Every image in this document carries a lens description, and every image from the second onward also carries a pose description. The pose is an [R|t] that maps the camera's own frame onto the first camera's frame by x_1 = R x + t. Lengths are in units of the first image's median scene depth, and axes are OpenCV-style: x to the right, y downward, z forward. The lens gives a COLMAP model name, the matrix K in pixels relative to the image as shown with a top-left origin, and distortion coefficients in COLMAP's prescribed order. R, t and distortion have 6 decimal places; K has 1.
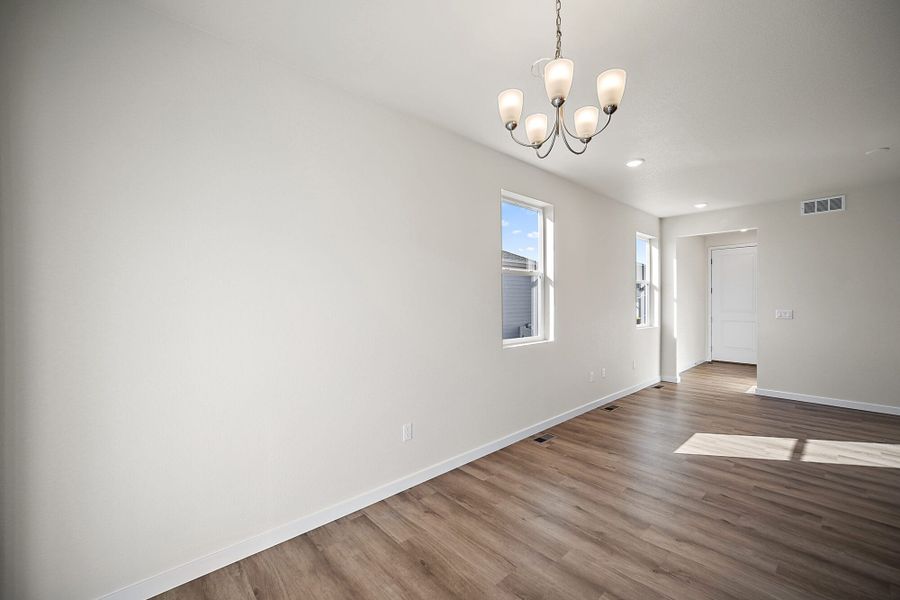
lens RADIAL K [[364.6, 0, 450.0], [0, 364.6, 300.0], [0, 0, 1]] dist [0.001352, 0.000308]
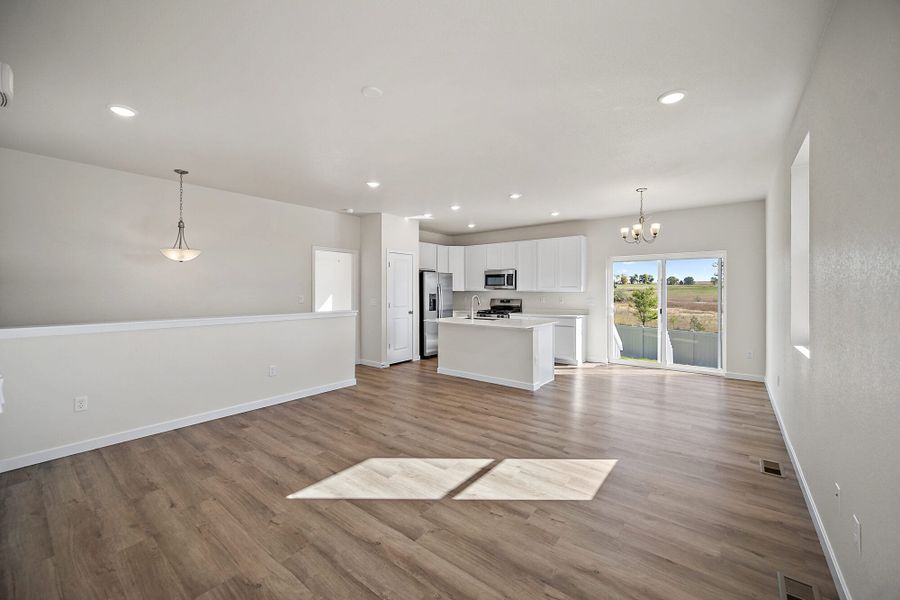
lens RADIAL K [[358.8, 0, 448.6], [0, 358.8, 290.7], [0, 0, 1]] dist [-0.003074, -0.000012]
pose [[-0.986542, 0.002176, -0.163495, 1.106135], [0.001795, 0.999995, 0.002483, -0.001789], [0.163500, 0.002156, -0.986541, 1.704840]]
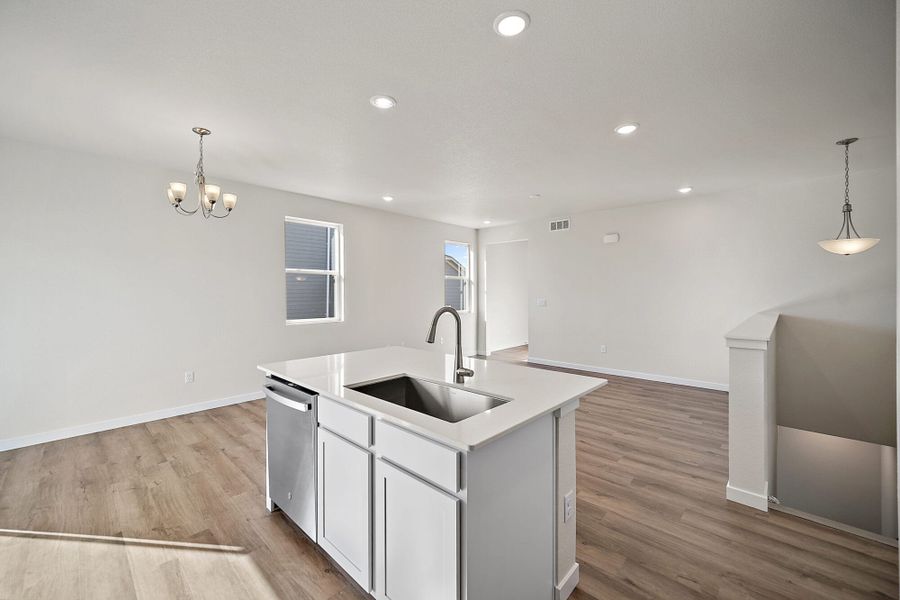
lens RADIAL K [[362.3, 0, 448.2], [0, 362.3, 288.0], [0, 0, 1]] dist [-0.002311, -0.000054]
pose [[0.996520, 0.002631, 0.083315, 0.657398], [-0.001552, 0.999914, -0.013017, 0.002498], [-0.083342, 0.012843, 0.996438, -0.484443]]
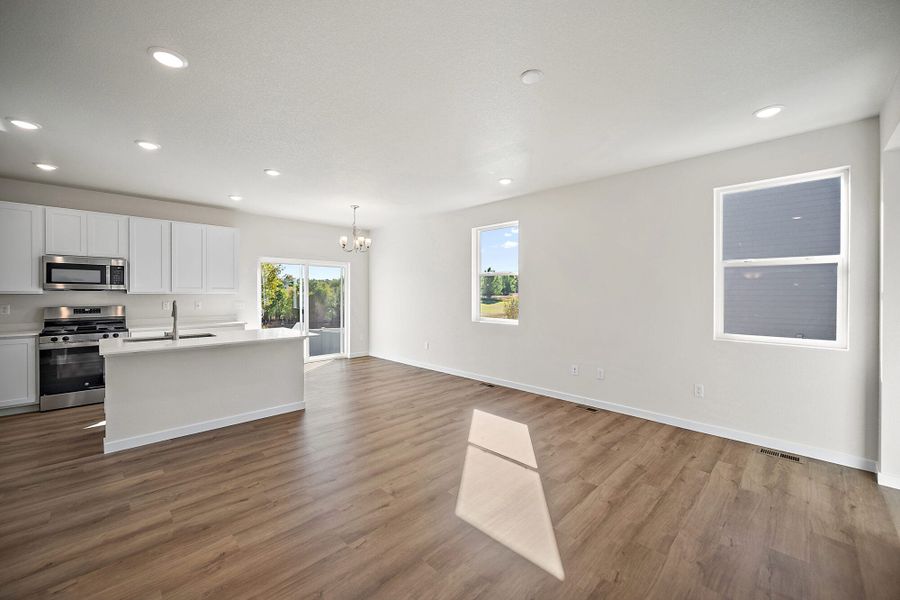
lens RADIAL K [[356.0, 0, 446.8], [0, 356.0, 296.0], [0, 0, 1]] dist [0.000139, 0.000485]
pose [[0.042867, 0.011082, -0.999019, 1.781721], [-0.004540, 0.999930, 0.010898, -0.004214], [0.999070, 0.004069, 0.042914, 0.798176]]
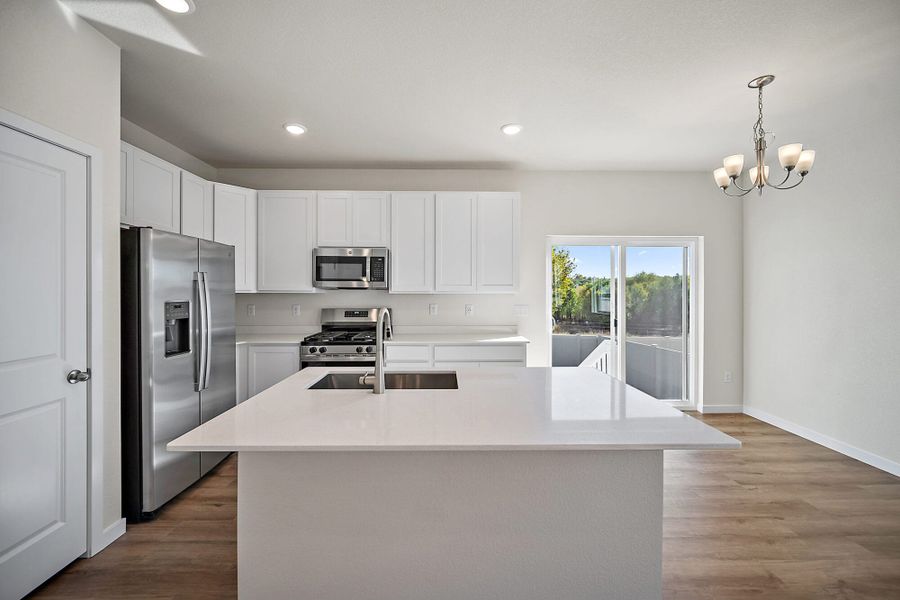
lens RADIAL K [[358.8, 0, 448.6], [0, 358.8, 290.7], [0, 0, 1]] dist [-0.003074, -0.000012]
pose [[-0.661487, -0.000594, -0.749956, 1.022016], [-0.001070, 0.999999, 0.000152, -0.000170], [0.749956, 0.000903, -0.661488, 0.450256]]
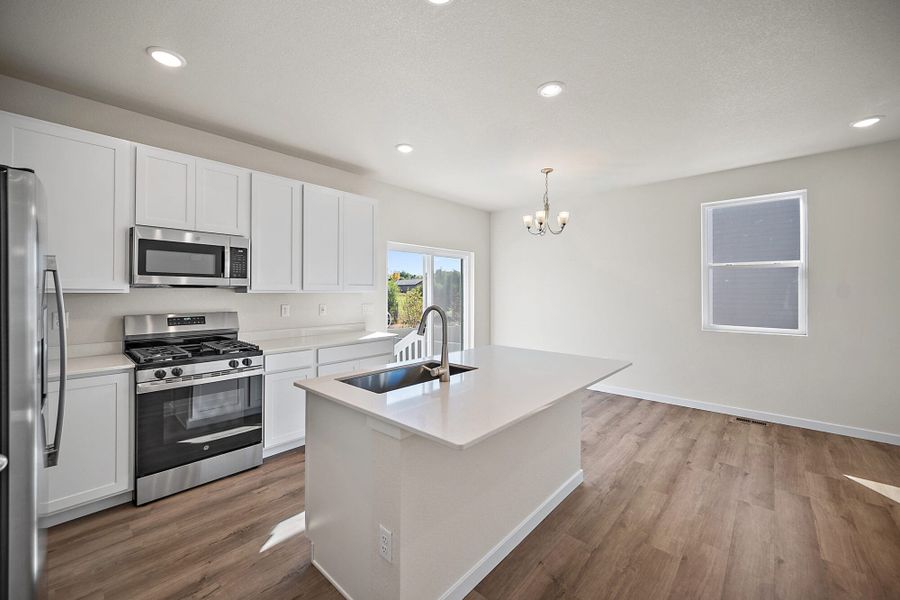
lens RADIAL K [[358.8, 0, 448.6], [0, 358.8, 290.7], [0, 0, 1]] dist [-0.003074, -0.000012]
pose [[0.098764, 0.000627, -0.995111, 1.261445], [-0.004741, 0.999989, 0.000159, 0.000134], [0.995100, 0.004702, 0.098765, 0.013303]]
